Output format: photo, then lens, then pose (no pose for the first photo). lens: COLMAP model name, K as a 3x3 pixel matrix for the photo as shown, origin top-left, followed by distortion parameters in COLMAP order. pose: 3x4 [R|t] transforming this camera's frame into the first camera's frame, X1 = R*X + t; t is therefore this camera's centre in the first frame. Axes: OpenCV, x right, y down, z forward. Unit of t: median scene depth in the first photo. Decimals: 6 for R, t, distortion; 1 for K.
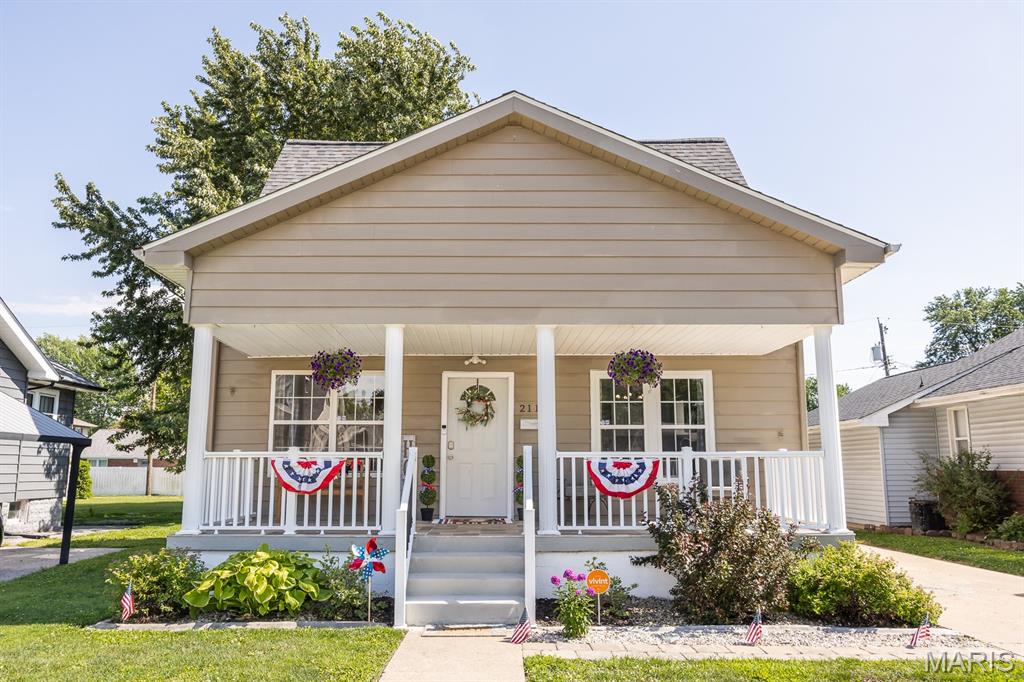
lens RADIAL K [[793.5, 0, 512.0], [0, 793.5, 341.0], [0, 0, 1]] dist [0.001292, 0.001057]
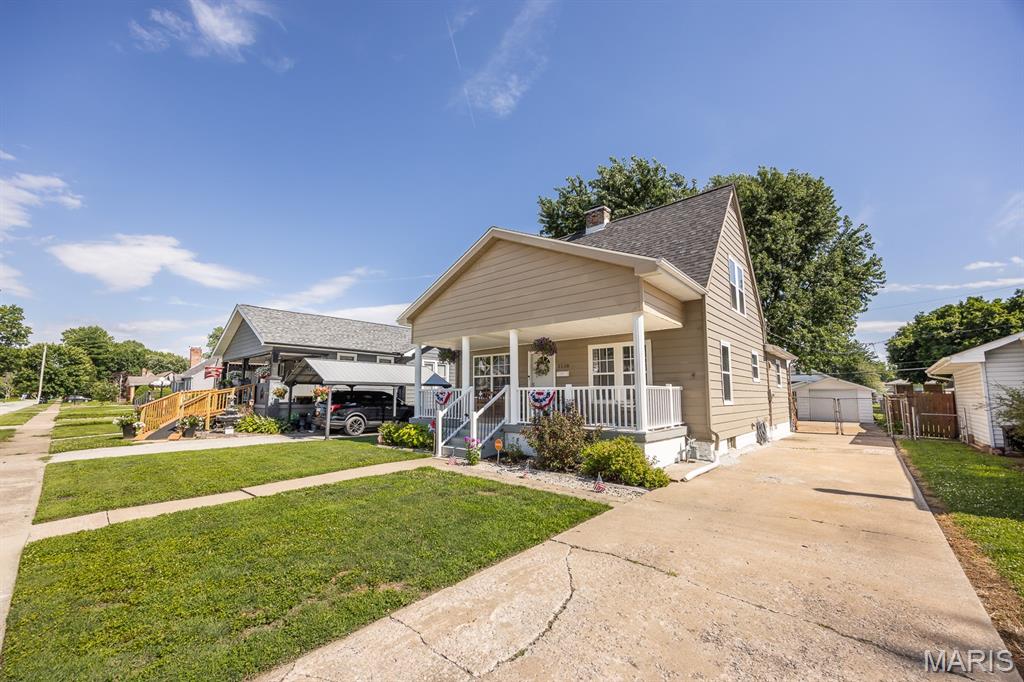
lens RADIAL K [[404.7, 0, 512.8], [0, 404.7, 361.4], [0, 0, 1]] dist [0.072503, 0.000000]
pose [[0.743757, -0.051381, -0.666473, 0.633189], [0.104044, 0.993788, 0.039494, 0.017819], [0.660303, -0.098716, 0.744483, 0.129886]]
